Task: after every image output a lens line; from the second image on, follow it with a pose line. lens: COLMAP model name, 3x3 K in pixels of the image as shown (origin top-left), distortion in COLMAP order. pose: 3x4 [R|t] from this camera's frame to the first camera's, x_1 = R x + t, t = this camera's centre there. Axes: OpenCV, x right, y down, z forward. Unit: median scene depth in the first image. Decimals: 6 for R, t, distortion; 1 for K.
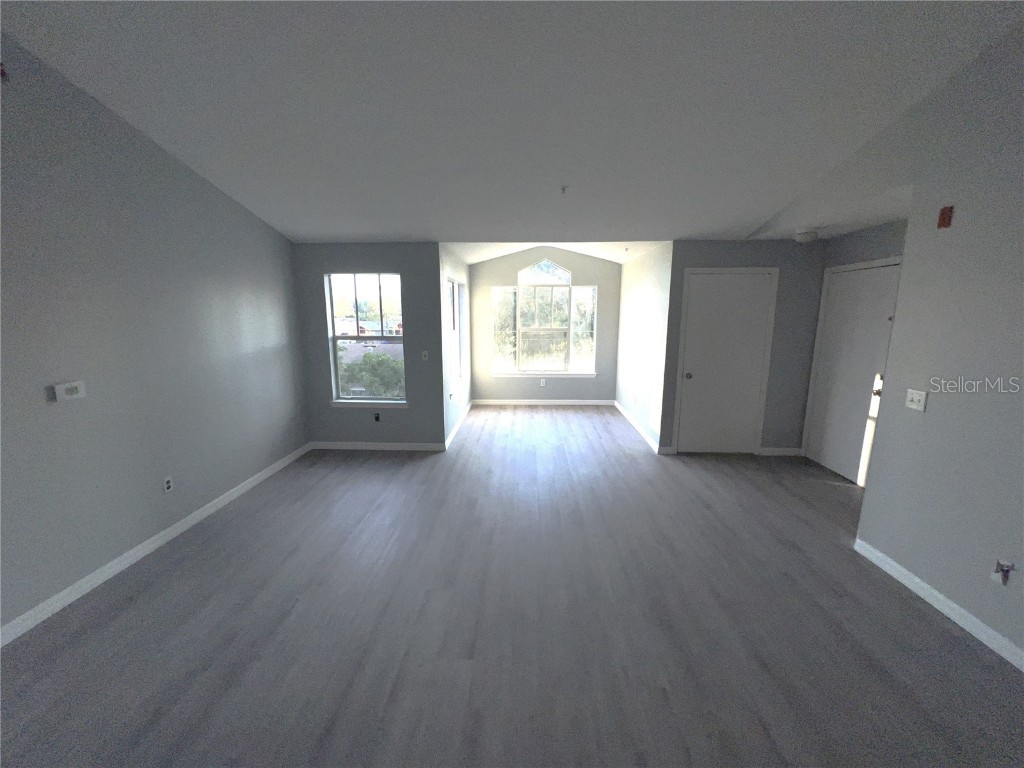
lens RADIAL K [[408.6, 0, 511.7], [0, 408.6, 385.3], [0, 0, 1]] dist [-0.000415, -0.000599]
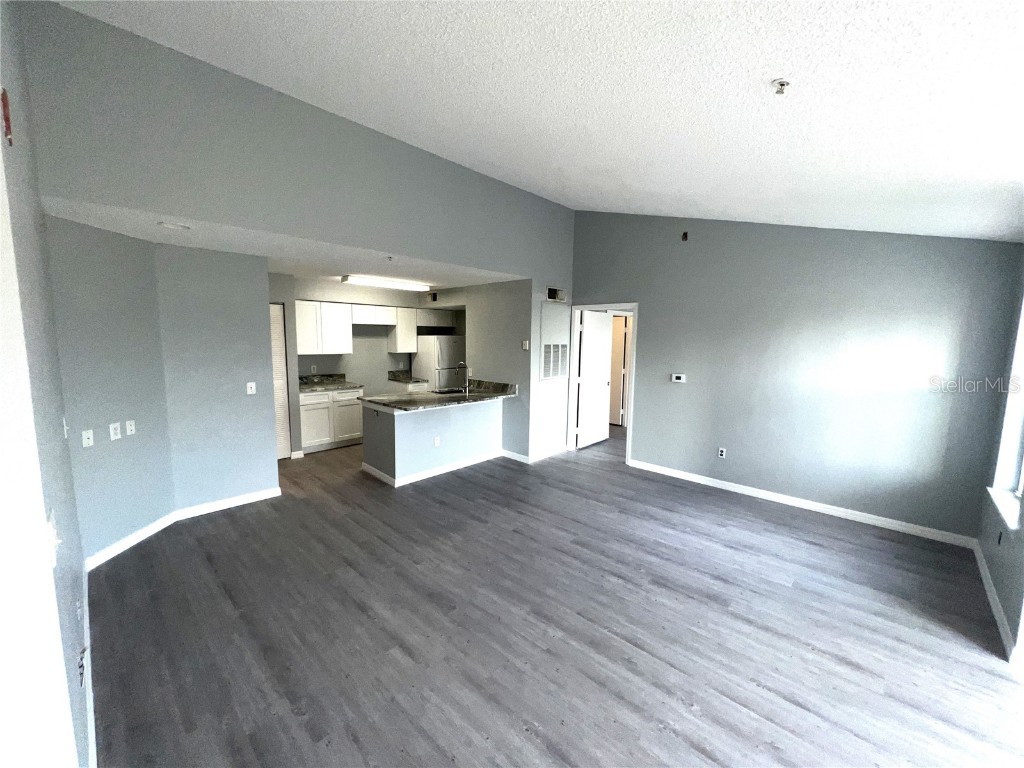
lens RADIAL K [[408.6, 0, 510.6], [0, 408.6, 385.4], [0, 0, 1]] dist [-0.000415, -0.000599]
pose [[-0.660805, 0.081164, -0.746156, 0.538197], [-0.145400, 0.961460, 0.233352, -0.162481], [0.736339, 0.262691, -0.623536, 0.877131]]
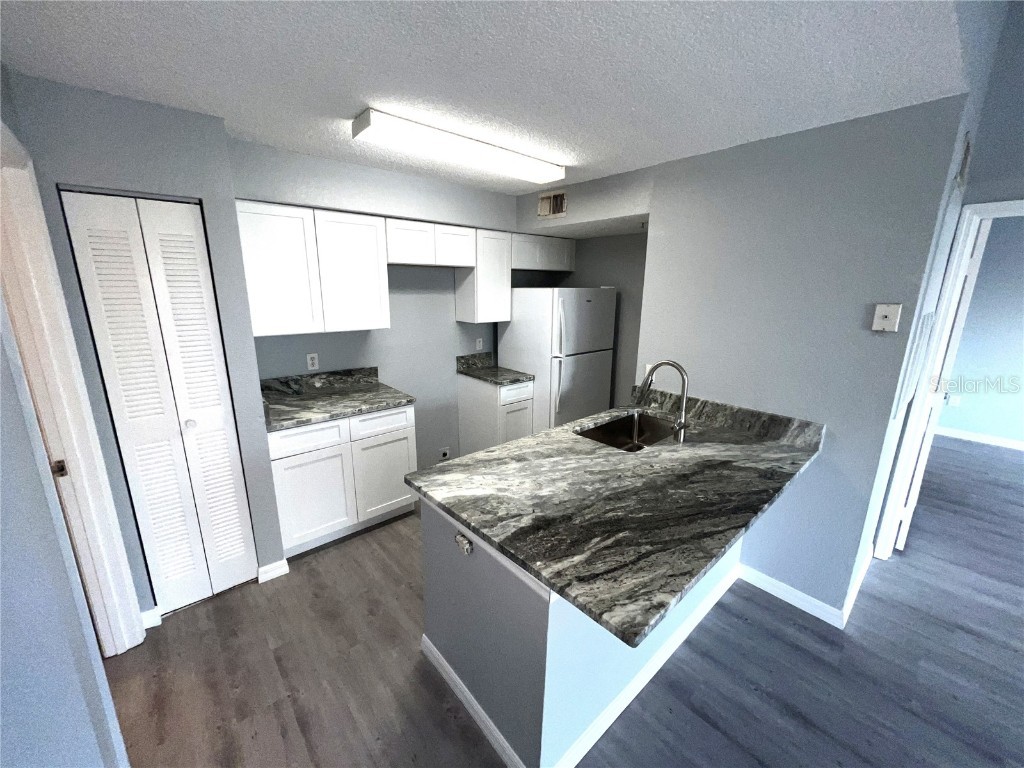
lens RADIAL K [[408.6, 0, 511.0], [0, 408.6, 384.6], [0, 0, 1]] dist [-0.000415, -0.000599]
pose [[-0.726137, 0.155669, -0.669695, 0.159016], [-0.130091, 0.925330, 0.356146, -0.038071], [0.675130, 0.345732, -0.651666, 0.172681]]
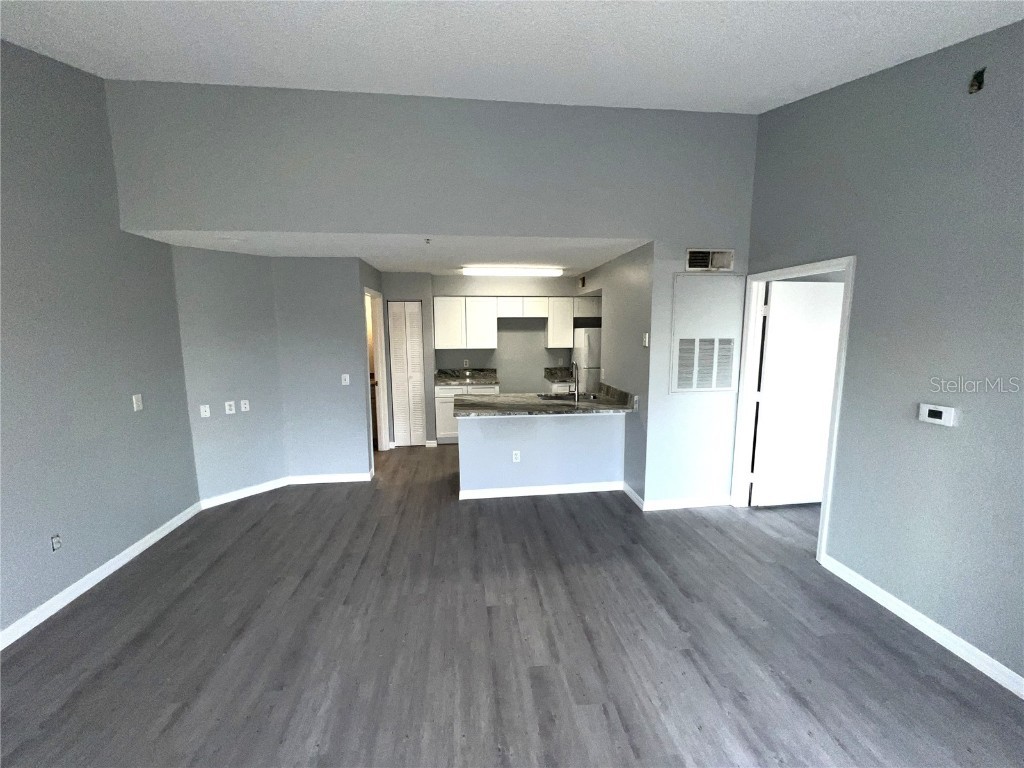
lens RADIAL K [[408.6, 0, 511.8], [0, 408.6, 384.2], [0, 0, 1]] dist [-0.000415, -0.000599]
pose [[-0.988662, 0.026844, -0.147740, -0.000594], [-0.020020, 0.951542, 0.306866, -0.164653], [0.148818, 0.306345, -0.940216, 0.891469]]
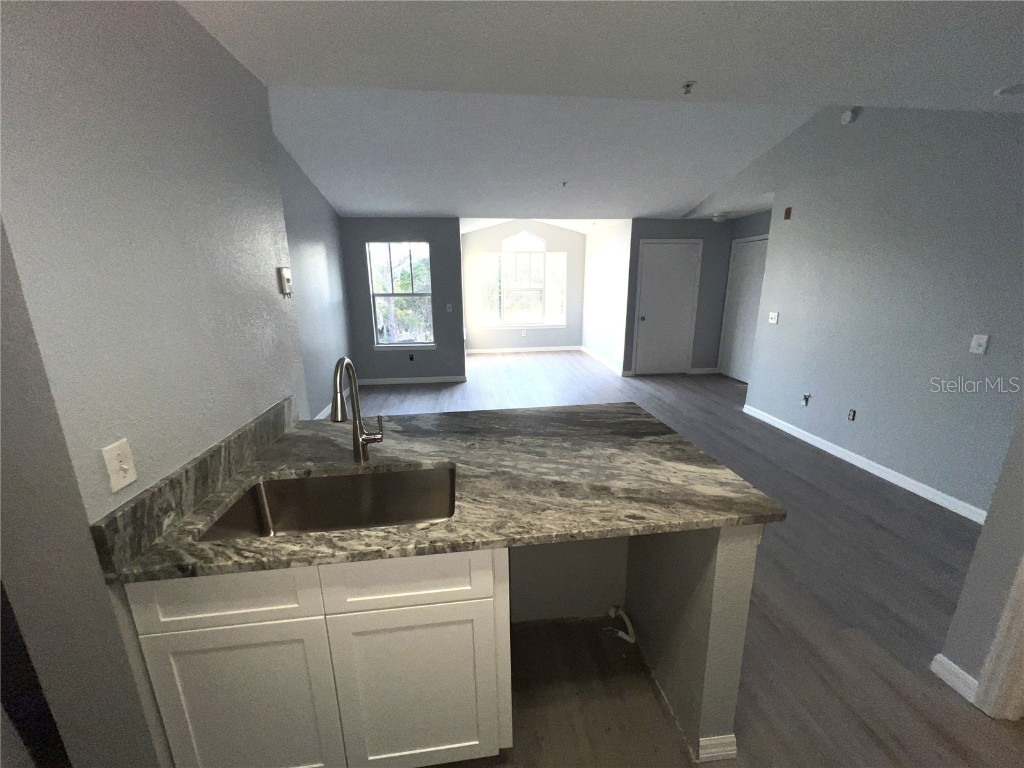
lens RADIAL K [[408.6, 0, 511.6], [0, 408.6, 385.0], [0, 0, 1]] dist [-0.000415, -0.000599]
pose [[0.989609, -0.044424, 0.136748, -0.216644], [0.033933, 0.996366, 0.078120, 0.082158], [-0.139722, -0.072668, 0.987521, -0.340223]]
